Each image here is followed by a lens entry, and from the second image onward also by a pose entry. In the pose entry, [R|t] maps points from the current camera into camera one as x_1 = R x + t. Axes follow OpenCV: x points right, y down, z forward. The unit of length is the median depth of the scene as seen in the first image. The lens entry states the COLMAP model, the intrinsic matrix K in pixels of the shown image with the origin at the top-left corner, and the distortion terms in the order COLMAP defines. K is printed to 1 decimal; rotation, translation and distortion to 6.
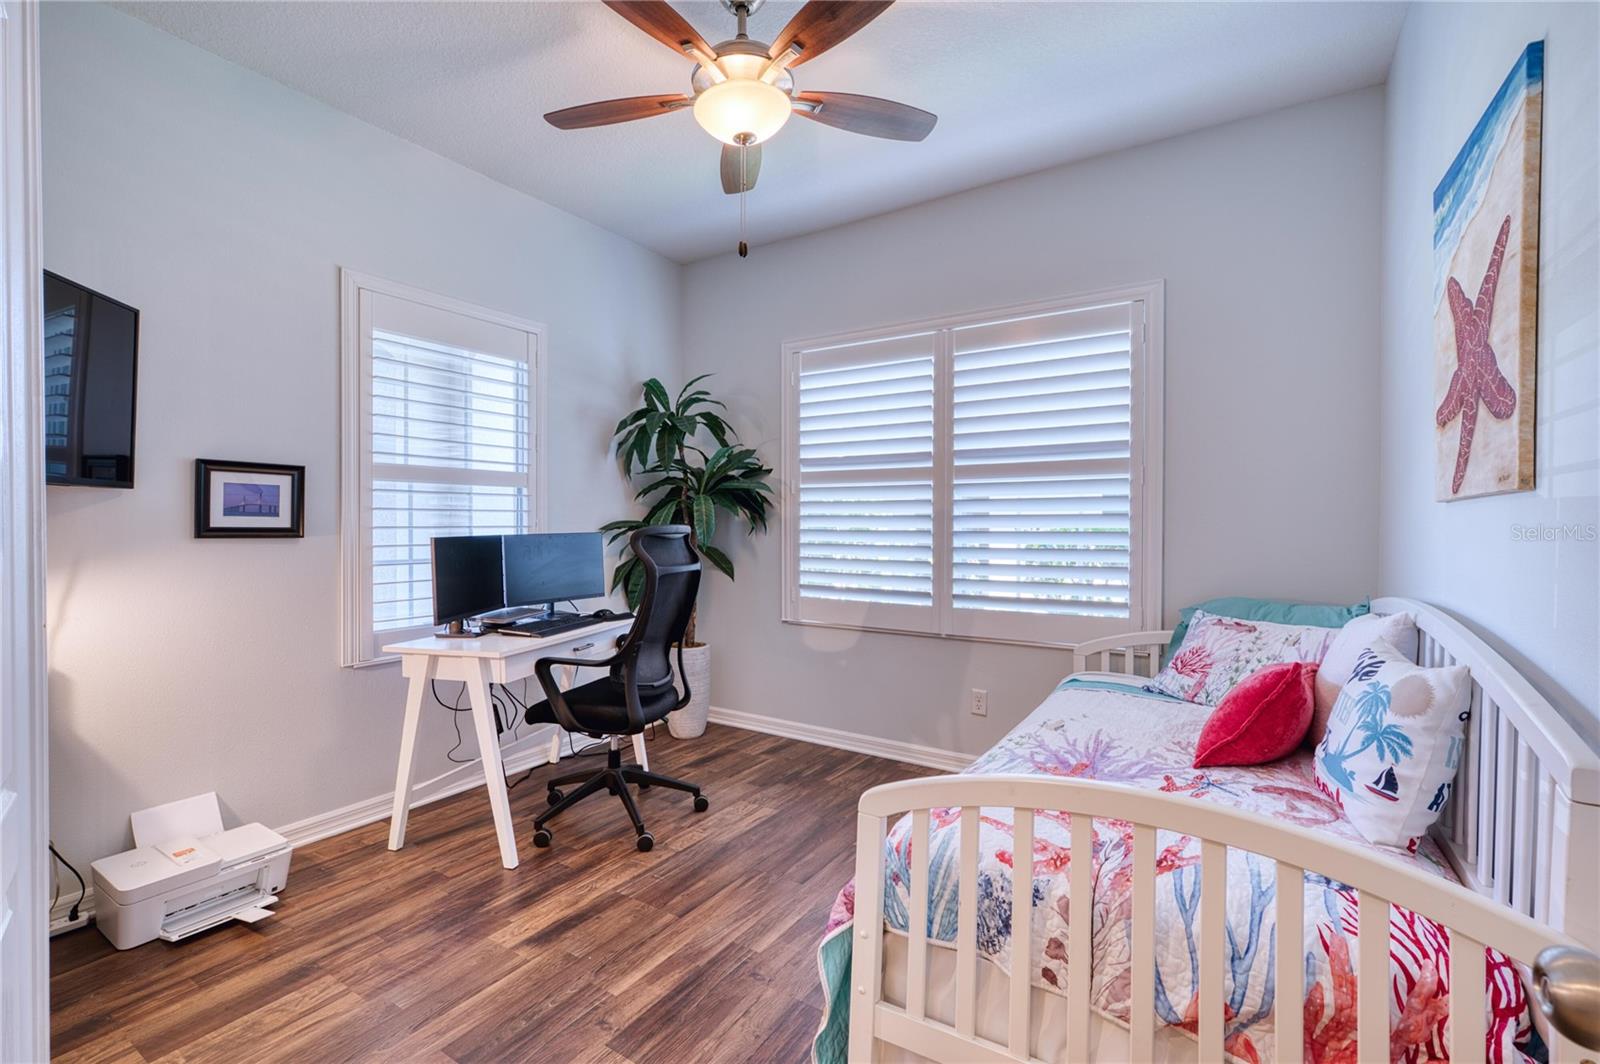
lens RADIAL K [[709.0, 0, 800.0], [0, 709.0, 532.0], [0, 0, 1]] dist [0.000006, -0.000004]
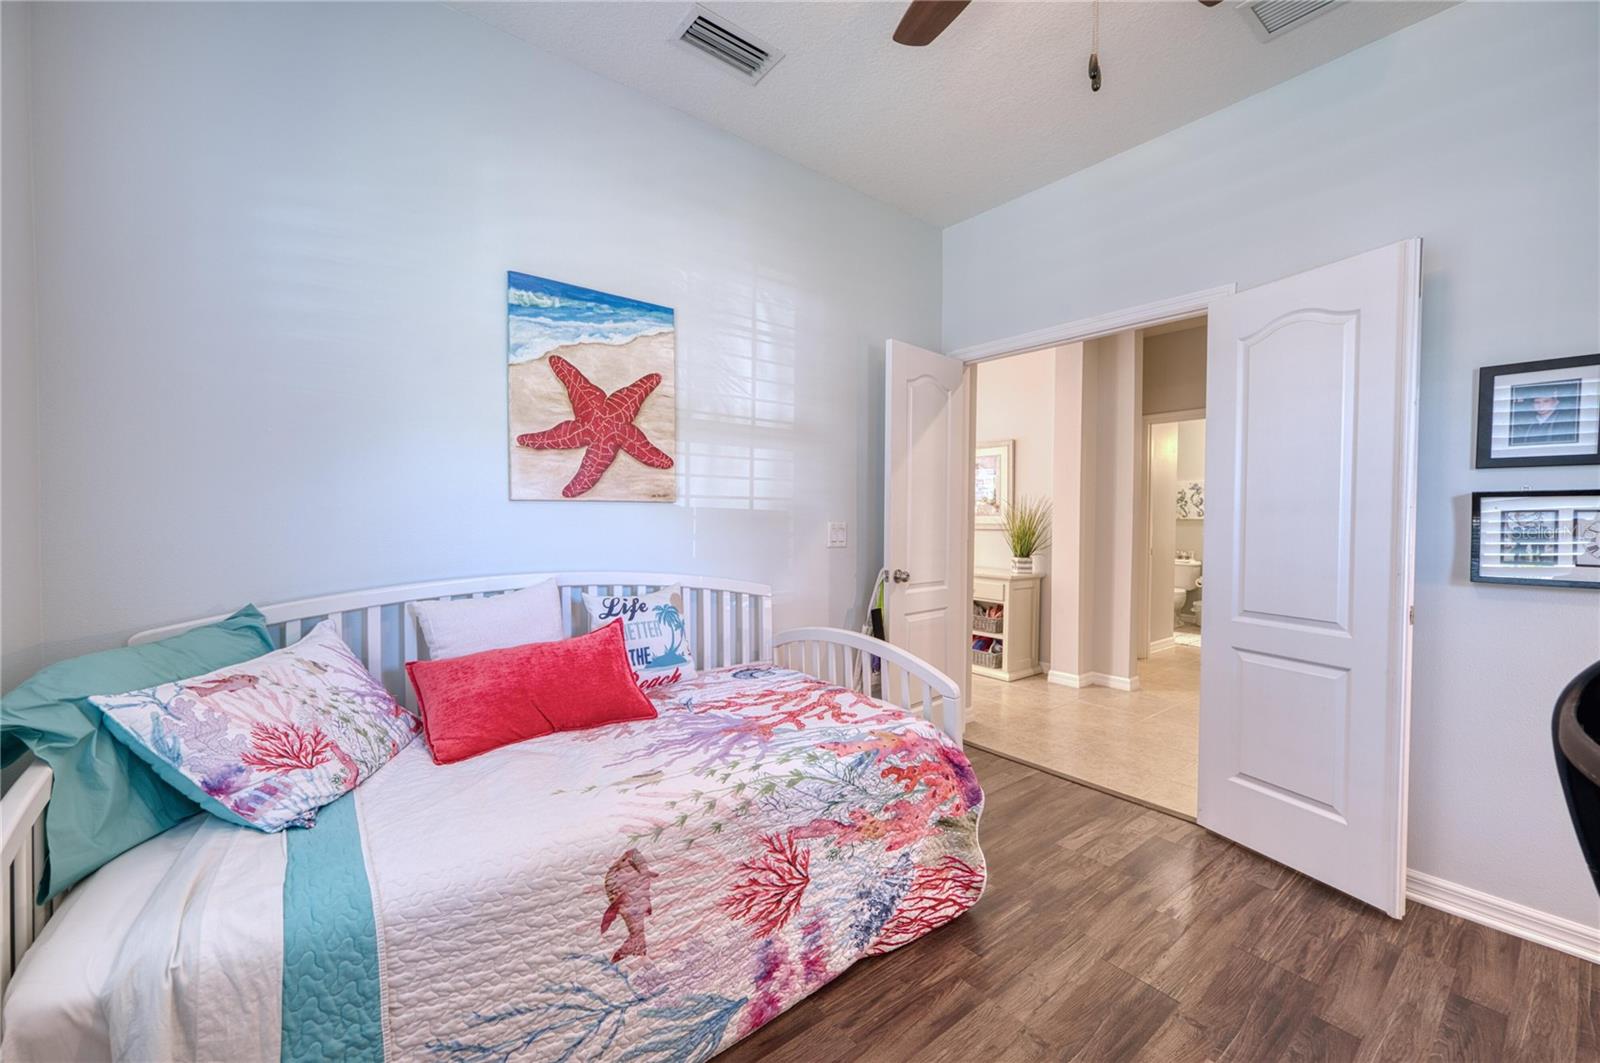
lens RADIAL K [[633.0, 0, 800.0], [0, 633.0, 531.5], [0, 0, 1]] dist [-0.000606, 0.000355]
pose [[-0.944460, -0.016729, 0.328201, -0.027523], [-0.005560, 0.999374, 0.034937, -0.023751], [-0.328580, 0.031172, -0.943962, 1.840269]]
